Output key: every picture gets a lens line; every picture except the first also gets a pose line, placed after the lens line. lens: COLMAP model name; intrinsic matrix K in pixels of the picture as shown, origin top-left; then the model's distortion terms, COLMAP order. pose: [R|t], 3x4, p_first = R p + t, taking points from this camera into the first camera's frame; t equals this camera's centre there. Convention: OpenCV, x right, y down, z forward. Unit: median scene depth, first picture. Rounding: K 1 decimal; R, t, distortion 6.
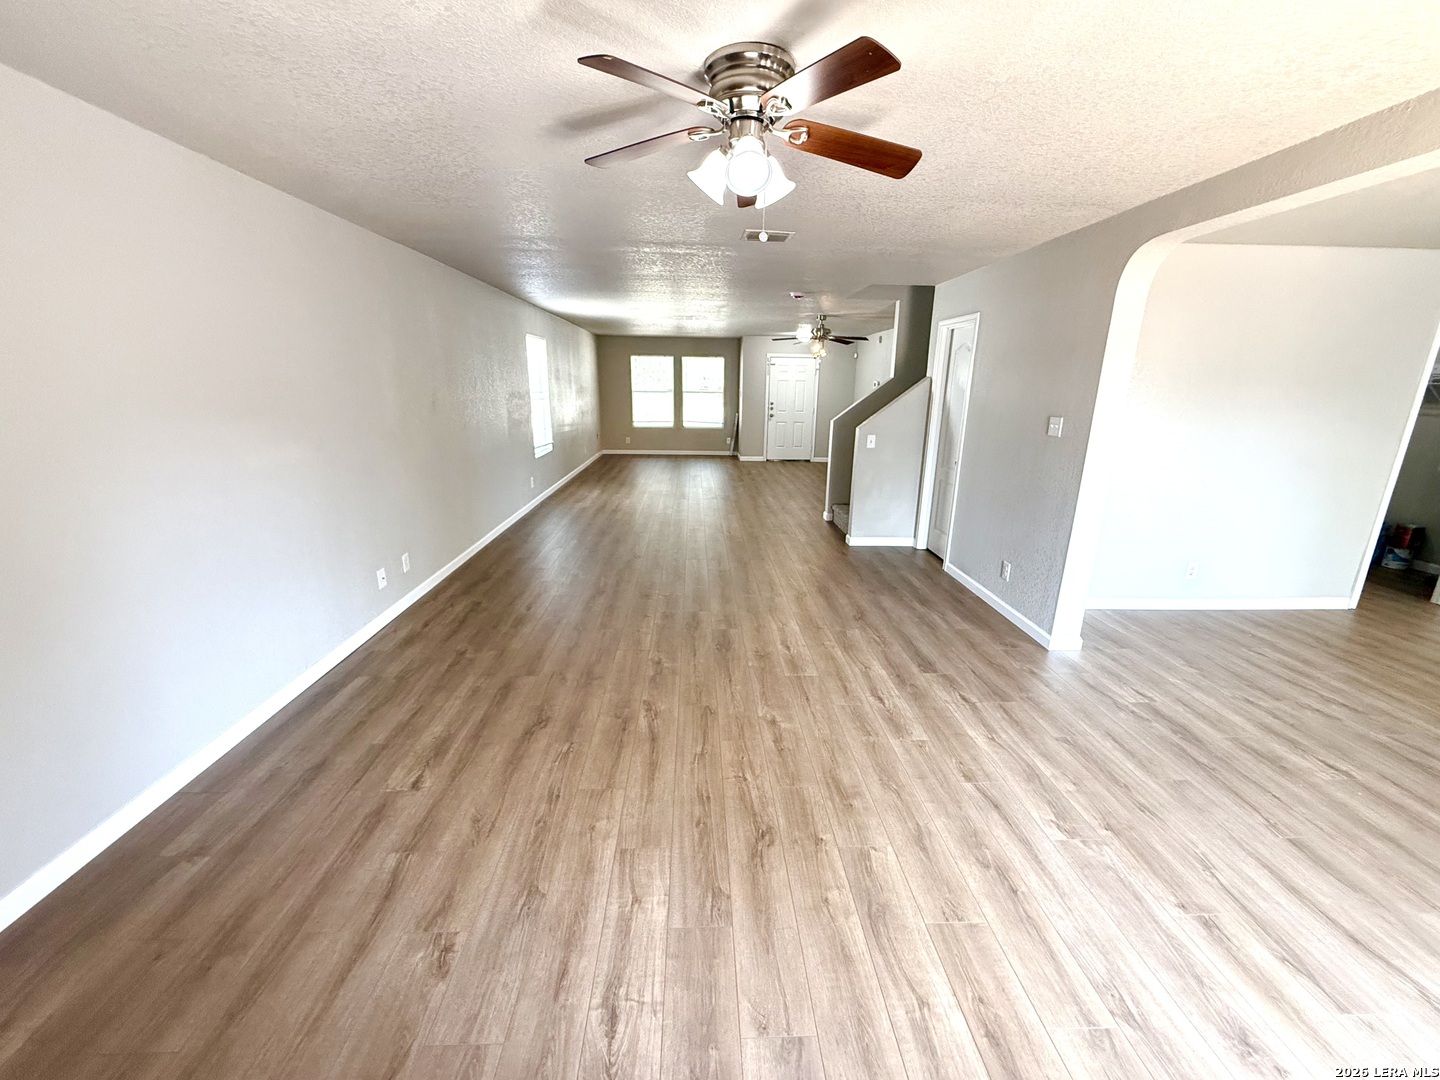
lens RADIAL K [[573.6, 0, 717.8], [0, 573.6, 538.1], [0, 0, 1]] dist [-0.001169, 0.000009]
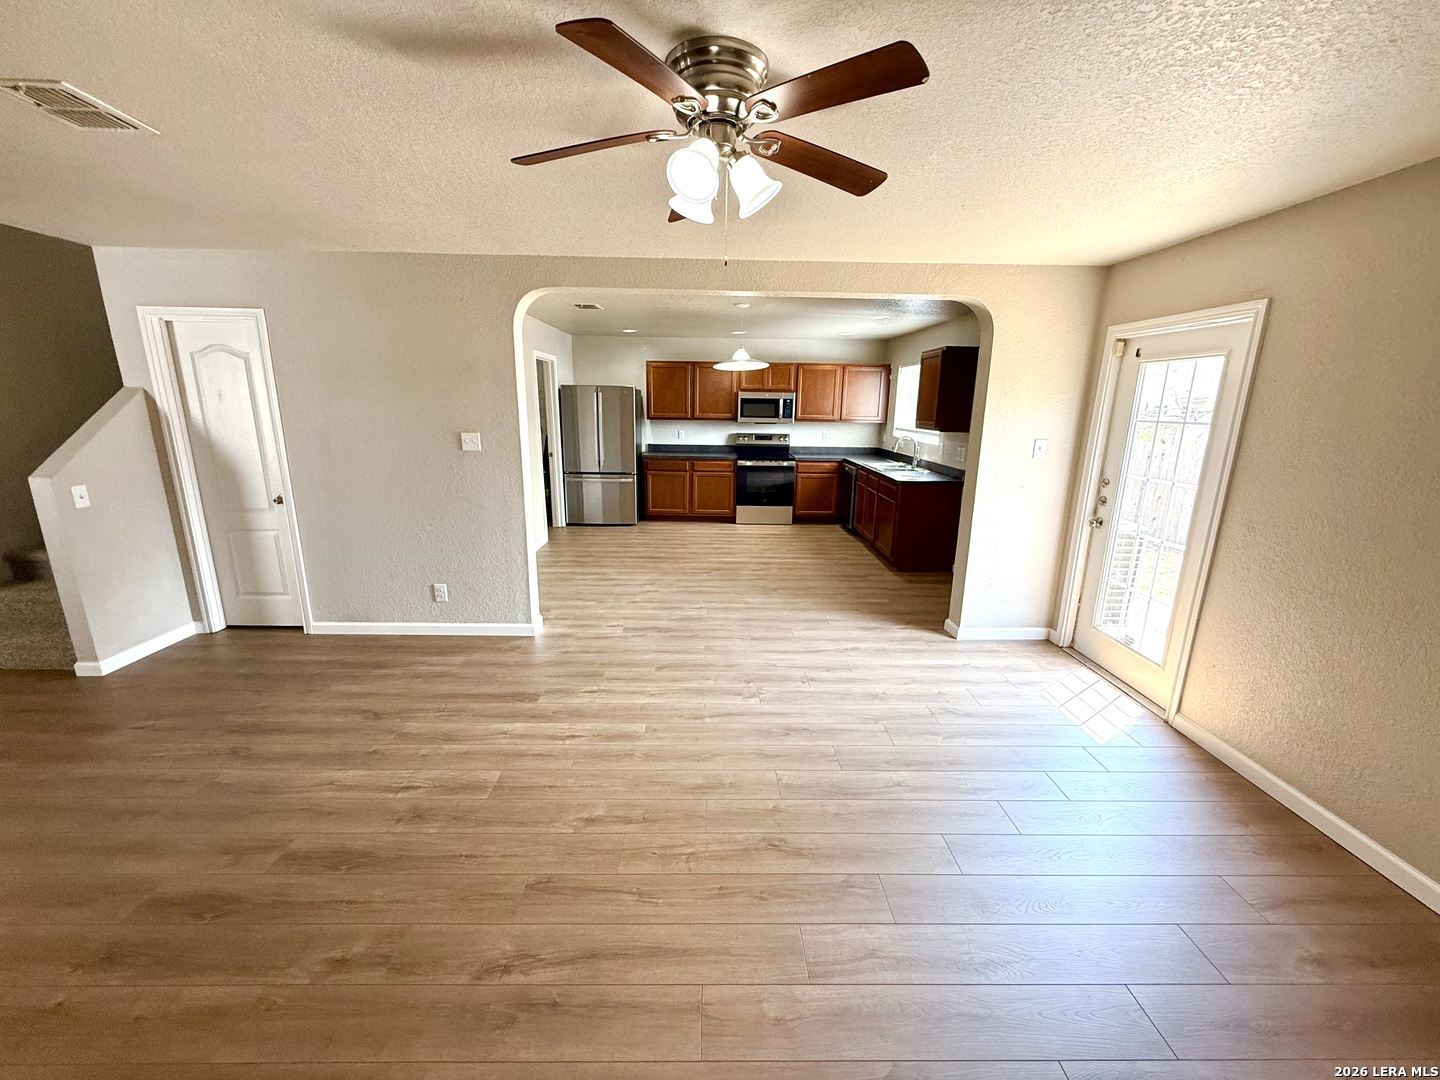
lens RADIAL K [[573.6, 0, 716.5], [0, 573.6, 539.0], [0, 0, 1]] dist [-0.001169, 0.000009]
pose [[0.024742, -0.247298, 0.968623, -0.476549], [0.250791, 0.939471, 0.233449, -0.163174], [-0.967725, 0.237146, 0.085265, 0.530304]]
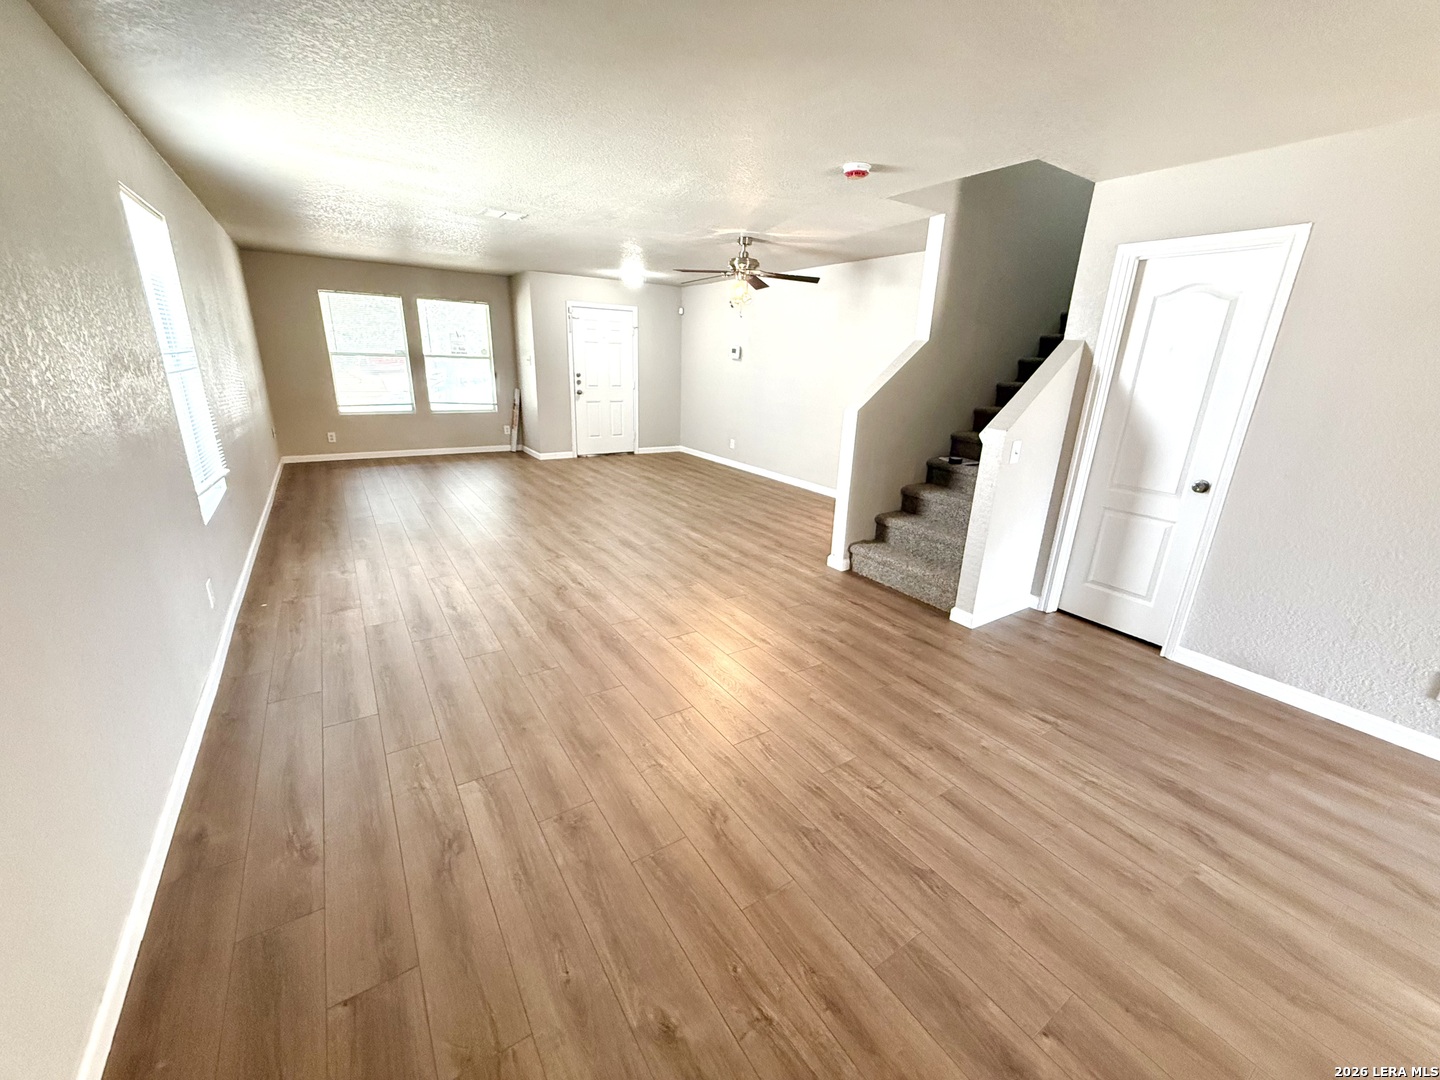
lens RADIAL K [[573.6, 0, 716.3], [0, 573.6, 539.0], [0, 0, 1]] dist [-0.001169, 0.000009]
pose [[0.857070, -0.142460, 0.495112, -0.460100], [0.114084, 0.989631, 0.087264, -0.268112], [-0.502410, -0.018307, 0.864436, 1.048680]]
